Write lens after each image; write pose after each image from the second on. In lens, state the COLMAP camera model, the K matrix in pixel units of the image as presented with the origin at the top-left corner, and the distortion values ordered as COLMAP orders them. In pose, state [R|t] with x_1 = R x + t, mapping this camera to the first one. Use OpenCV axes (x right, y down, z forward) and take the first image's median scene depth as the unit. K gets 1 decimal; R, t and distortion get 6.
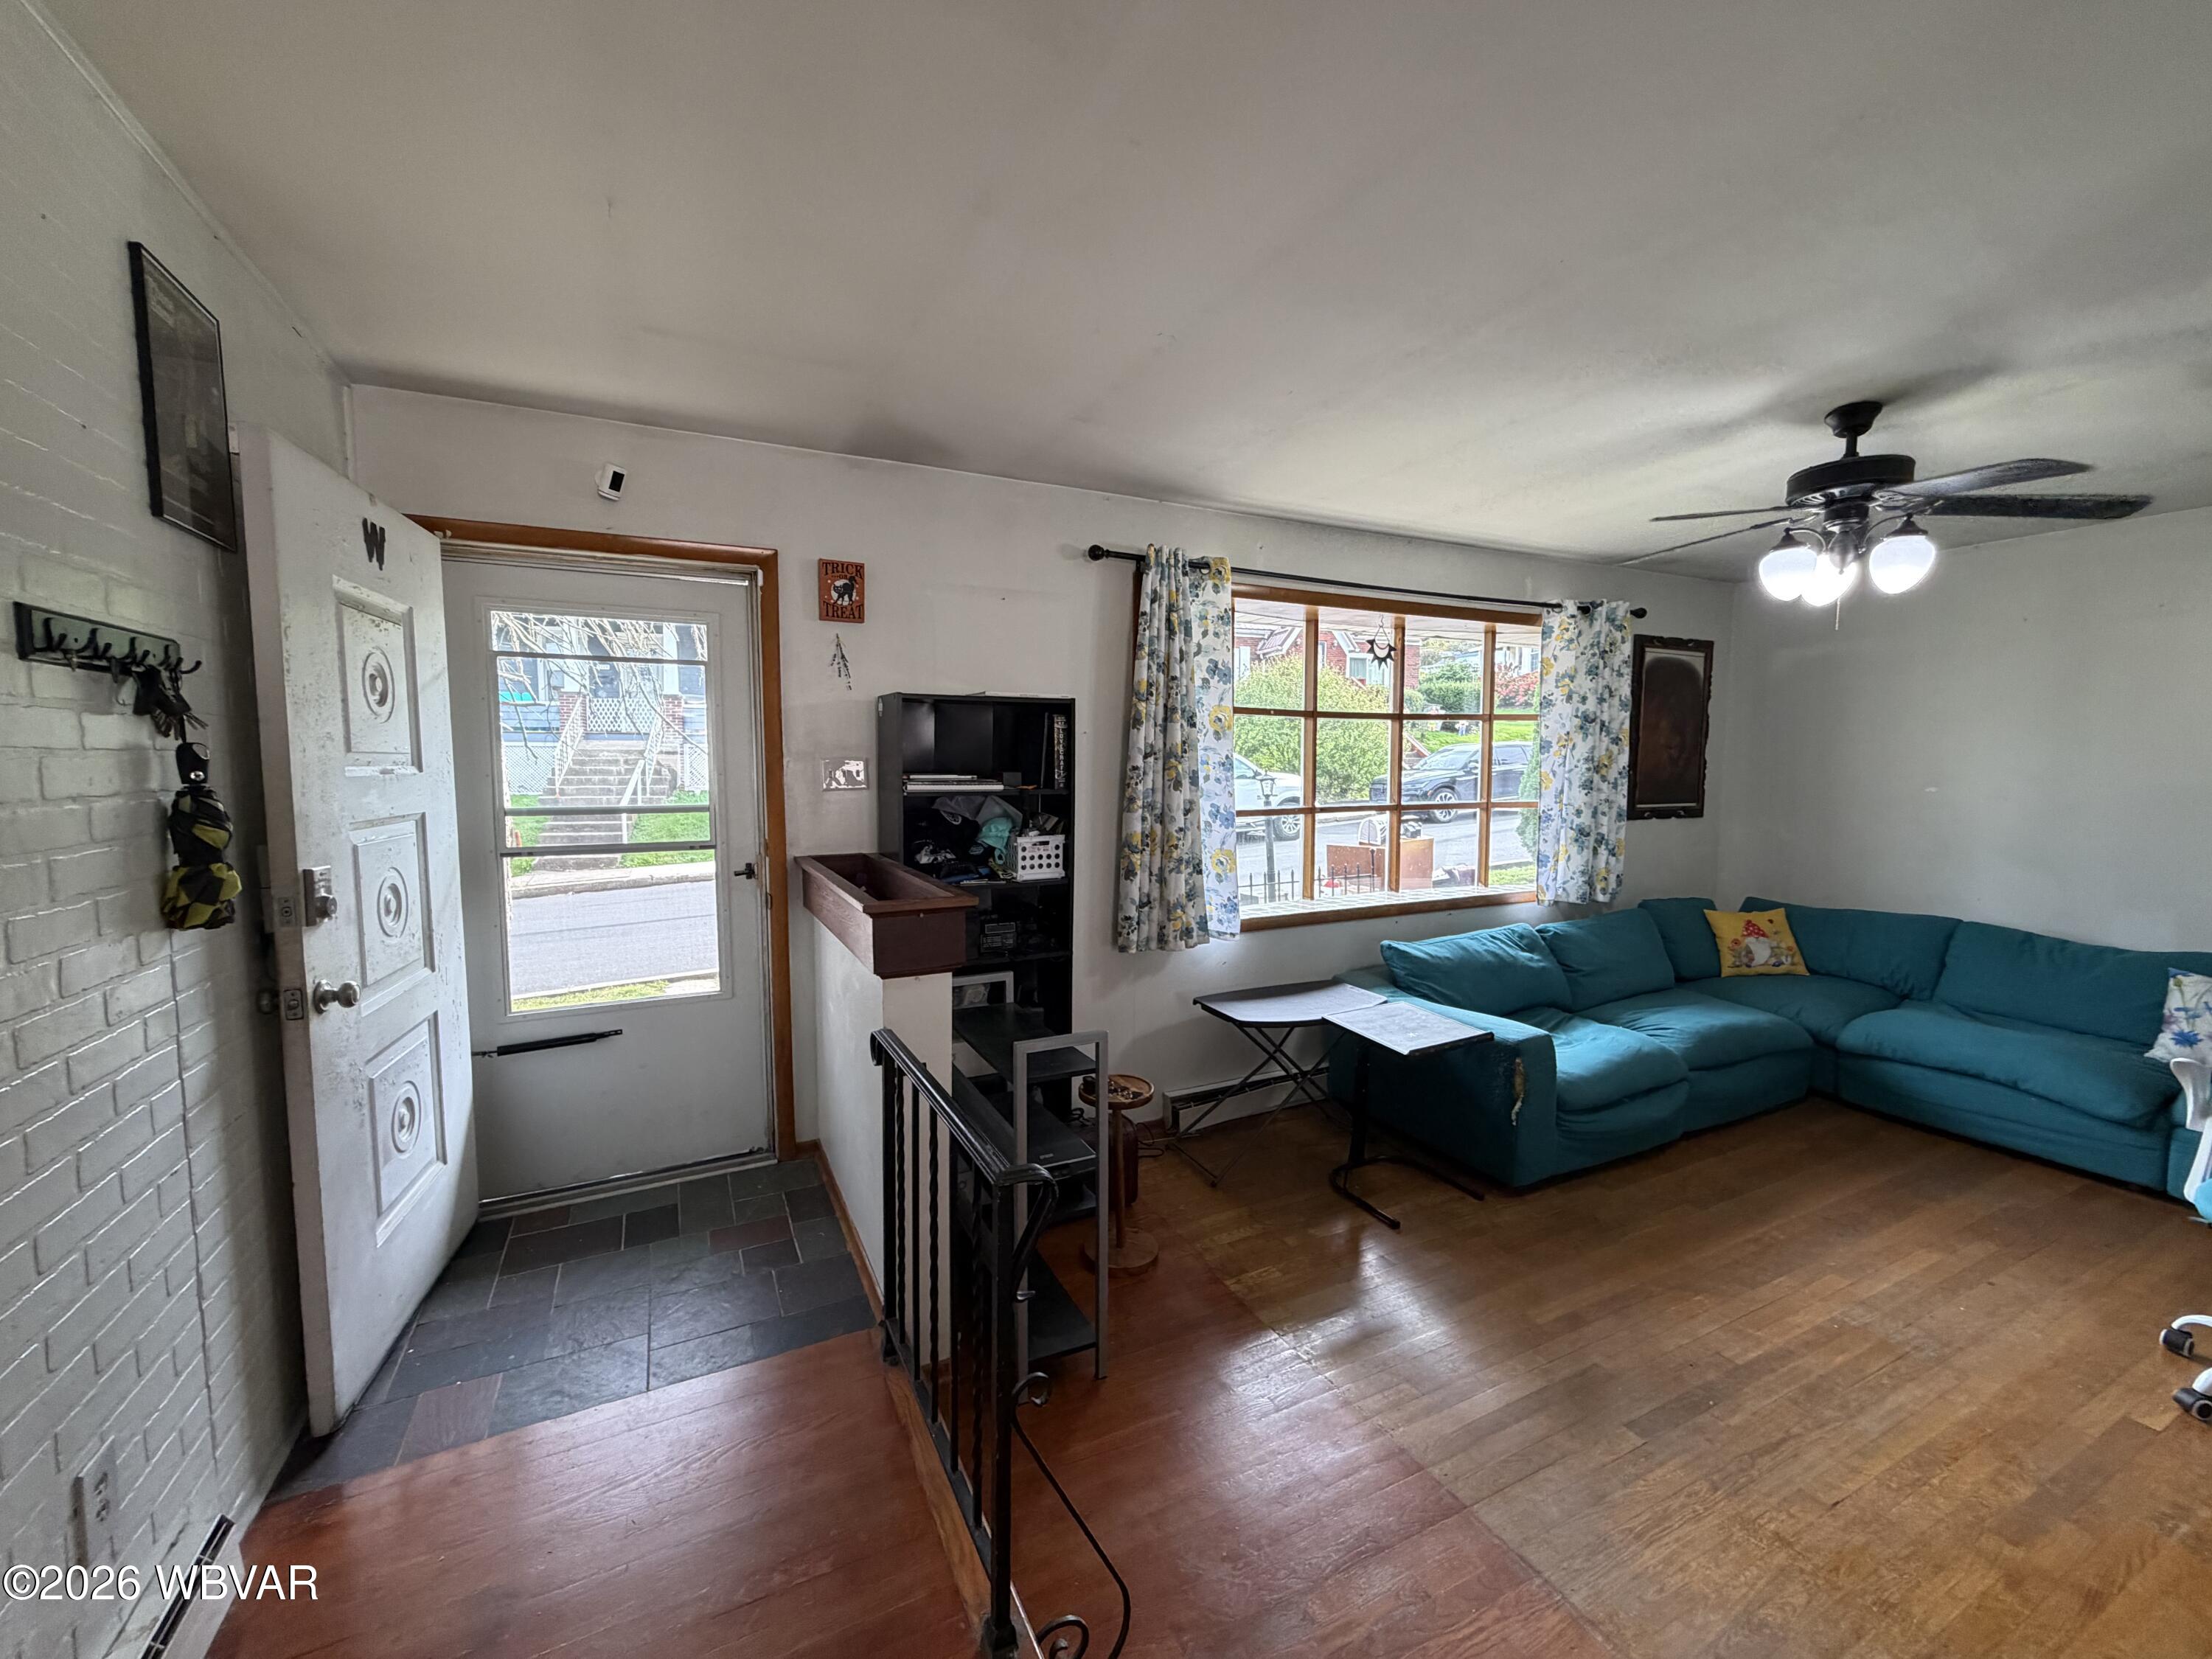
lens RADIAL K [[879.8, 0, 1097.3], [0, 879.8, 829.7], [0, 0, 1]] dist [0.001067, 0.000065]
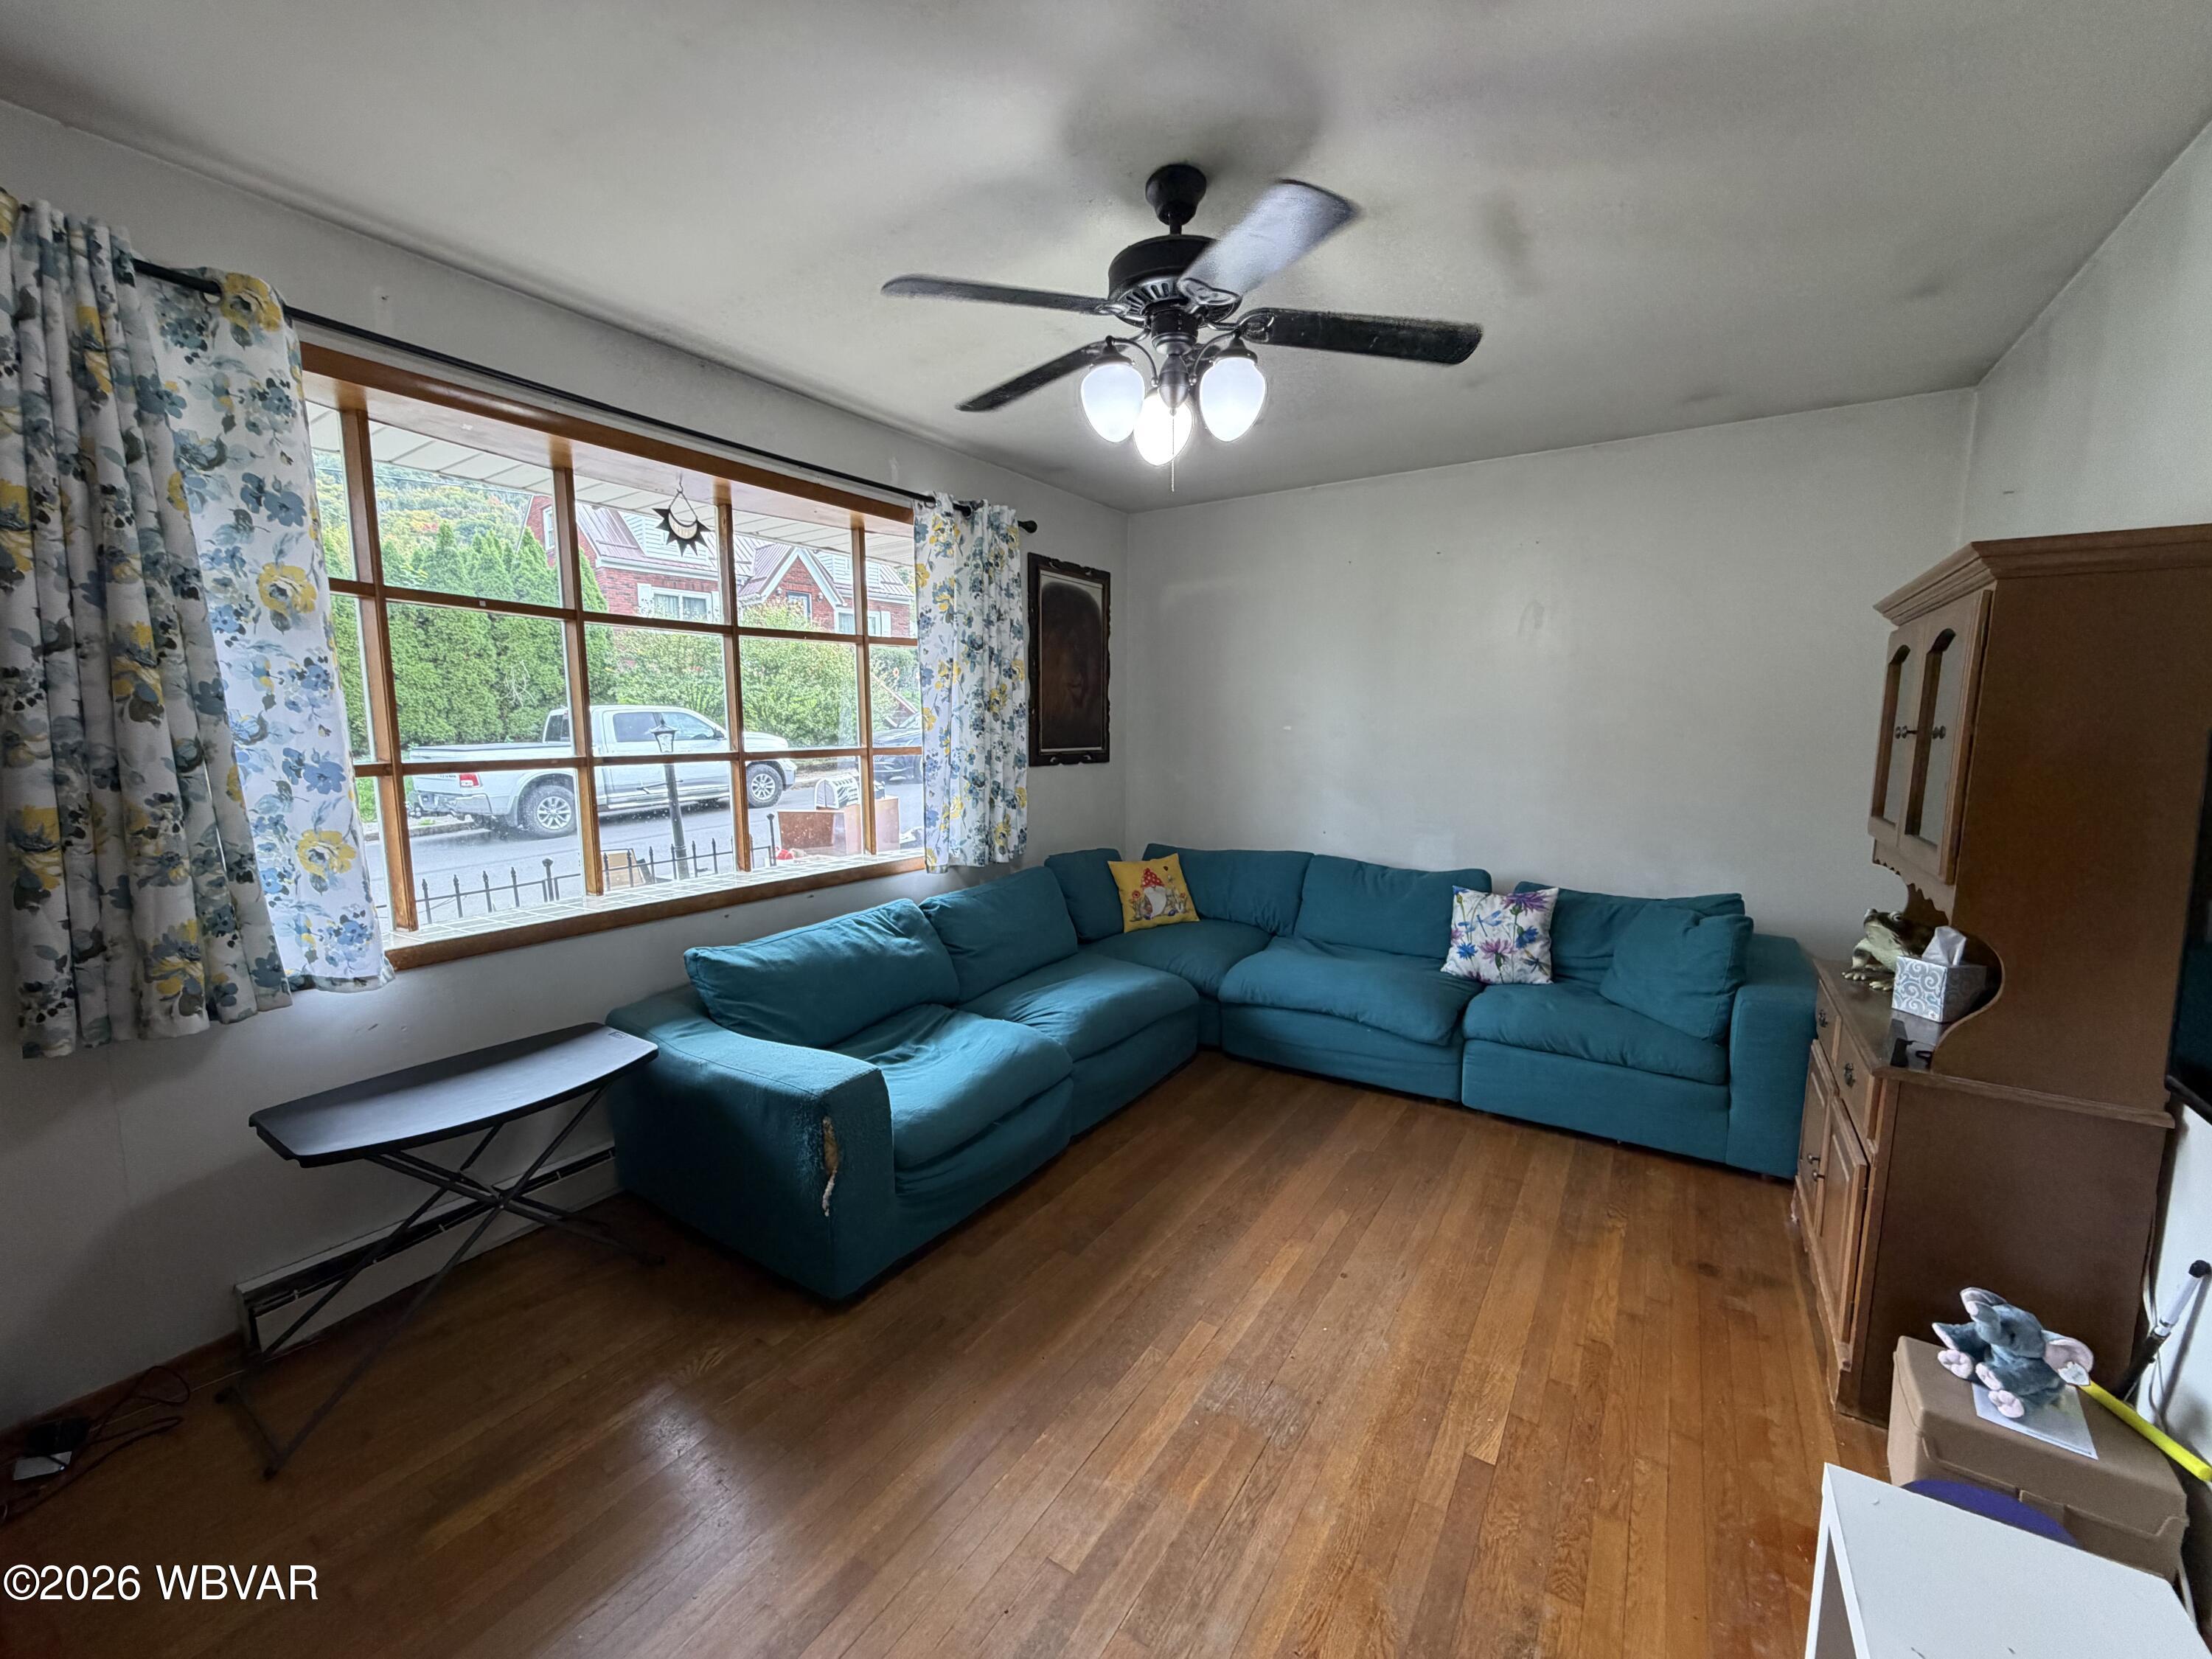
lens RADIAL K [[881.6, 0, 1095.5], [0, 881.6, 830.4], [0, 0, 1]] dist [-0.001724, -0.000073]
pose [[0.862040, -0.062327, 0.502993, 0.281067], [0.041907, 0.997777, 0.051815, 0.013240], [-0.505104, -0.023587, 0.862736, 0.274685]]
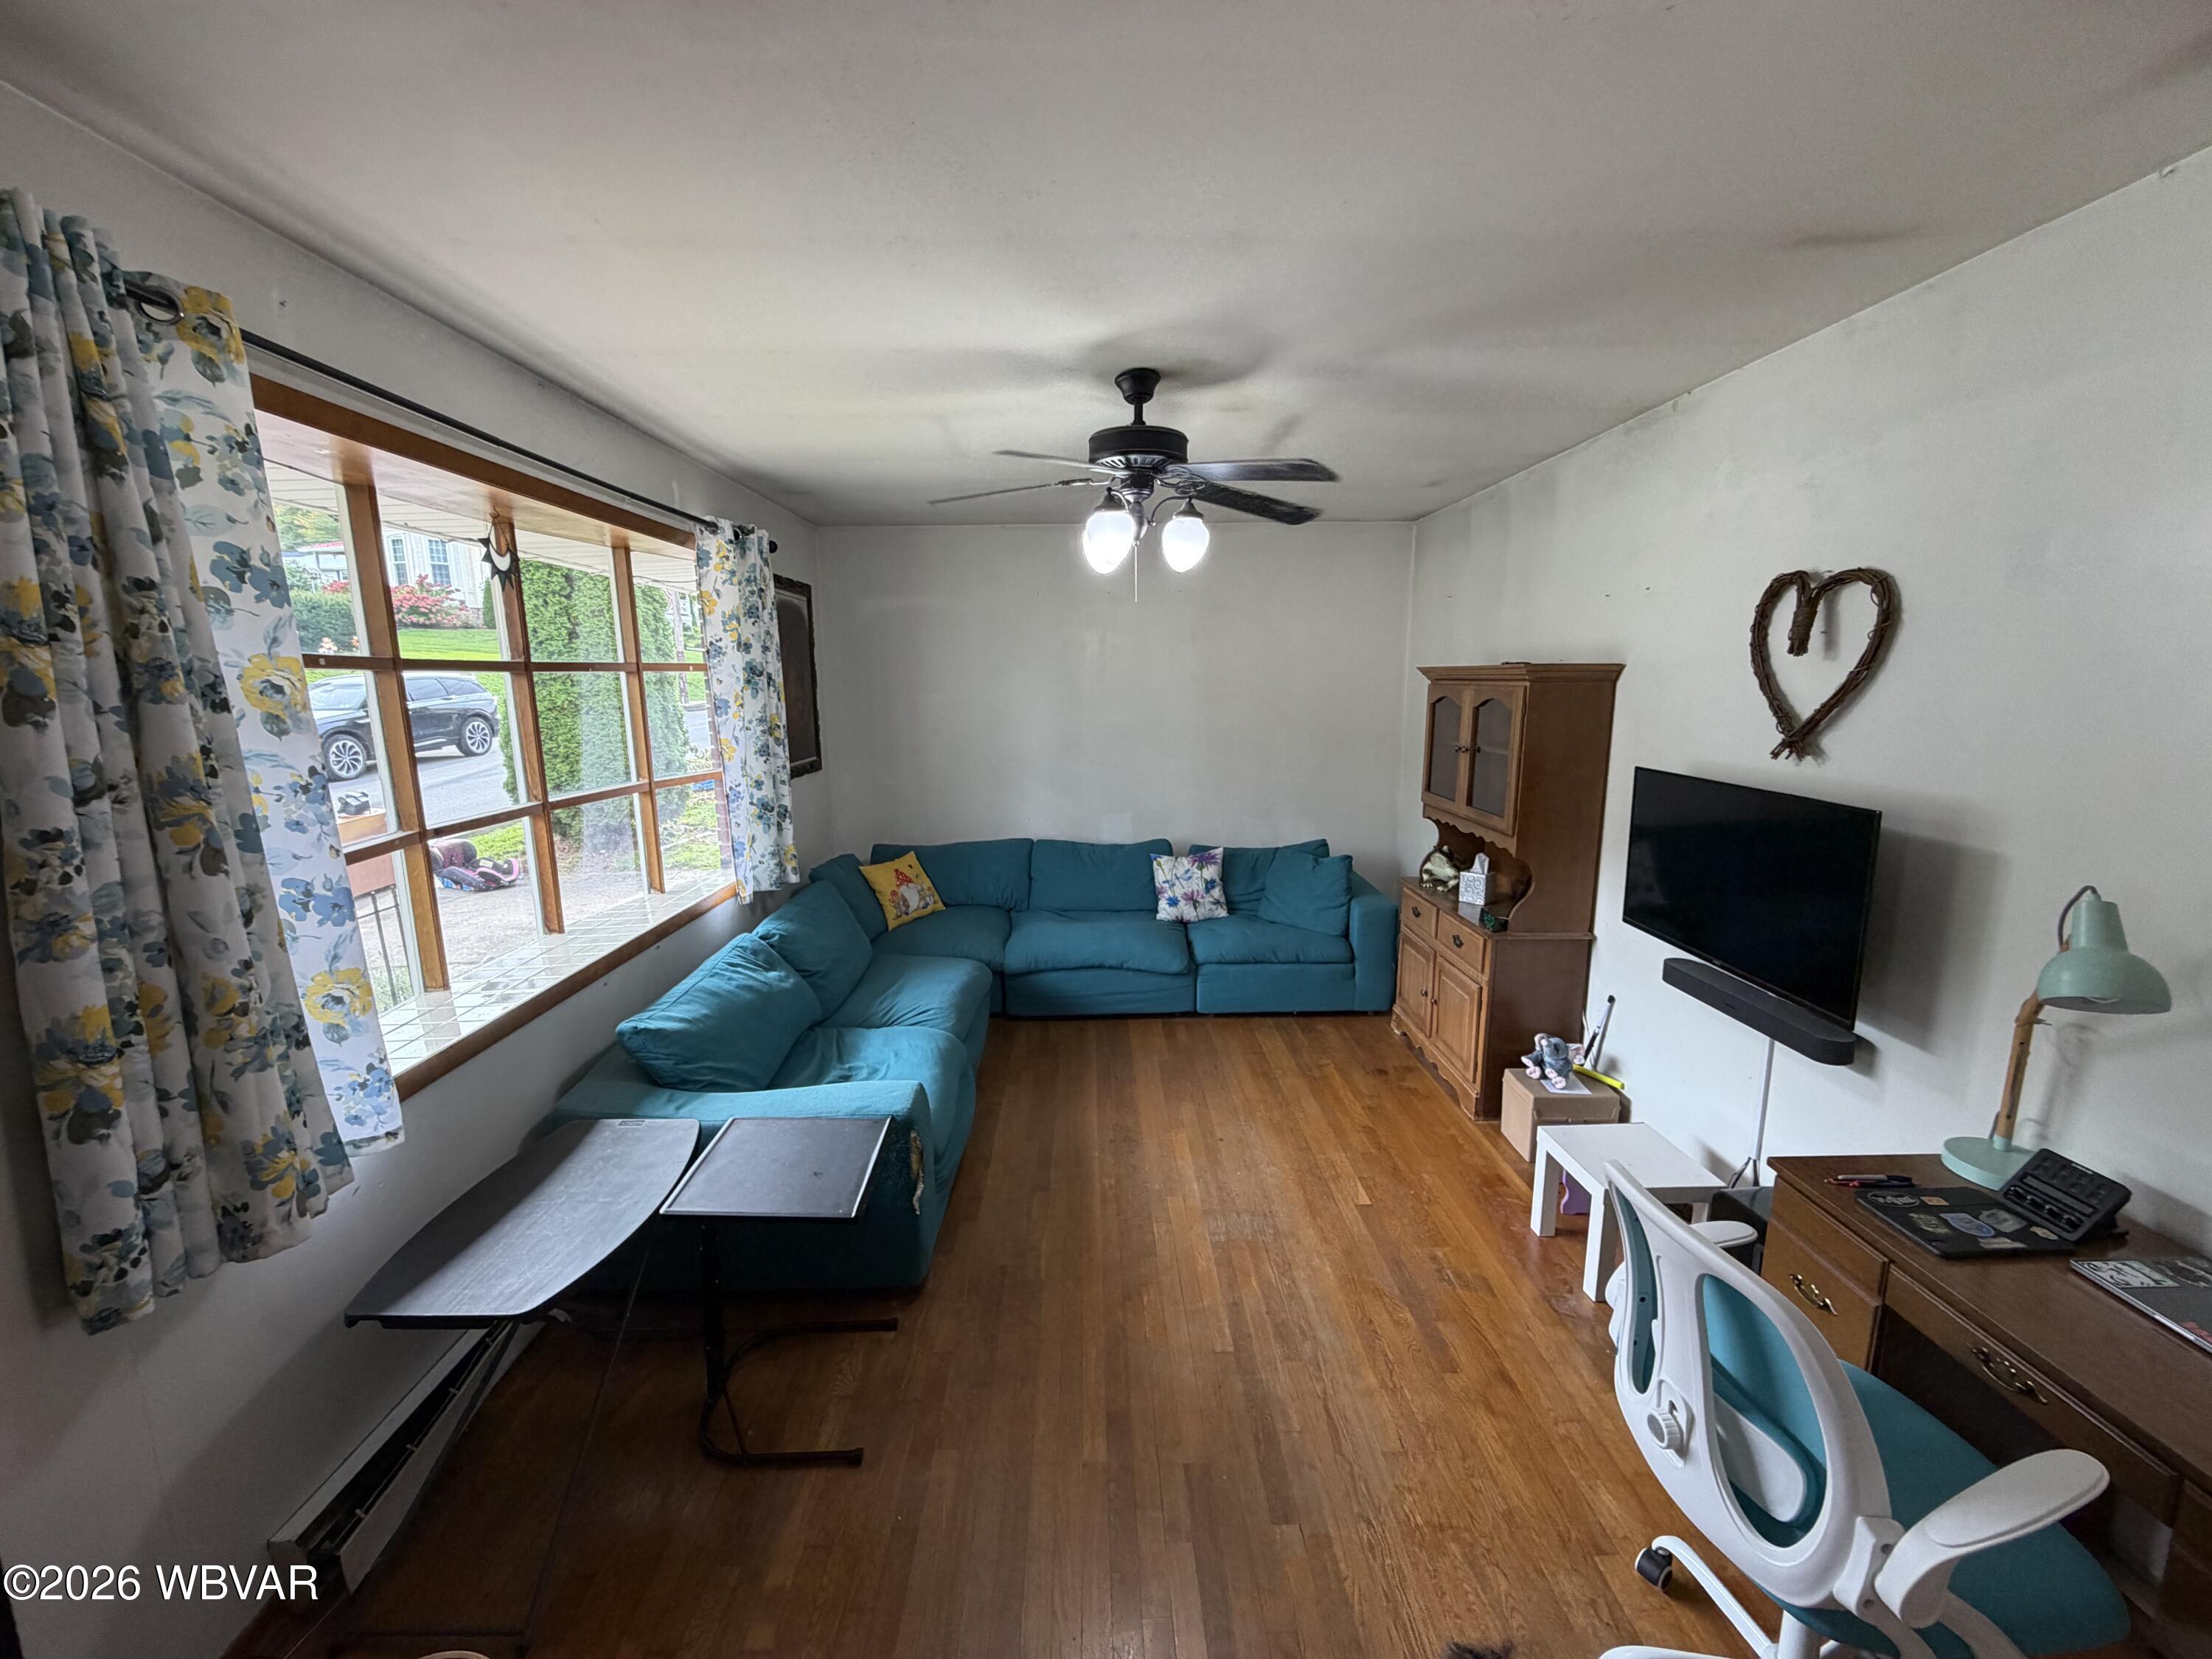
lens RADIAL K [[881.6, 0, 1095.5], [0, 881.6, 830.4], [0, 0, 1]] dist [-0.001724, -0.000073]
pose [[0.429454, -0.158986, 0.888984, -0.083392], [0.084181, 0.987143, 0.135875, -0.078814], [-0.899157, 0.016484, 0.437316, 0.435179]]
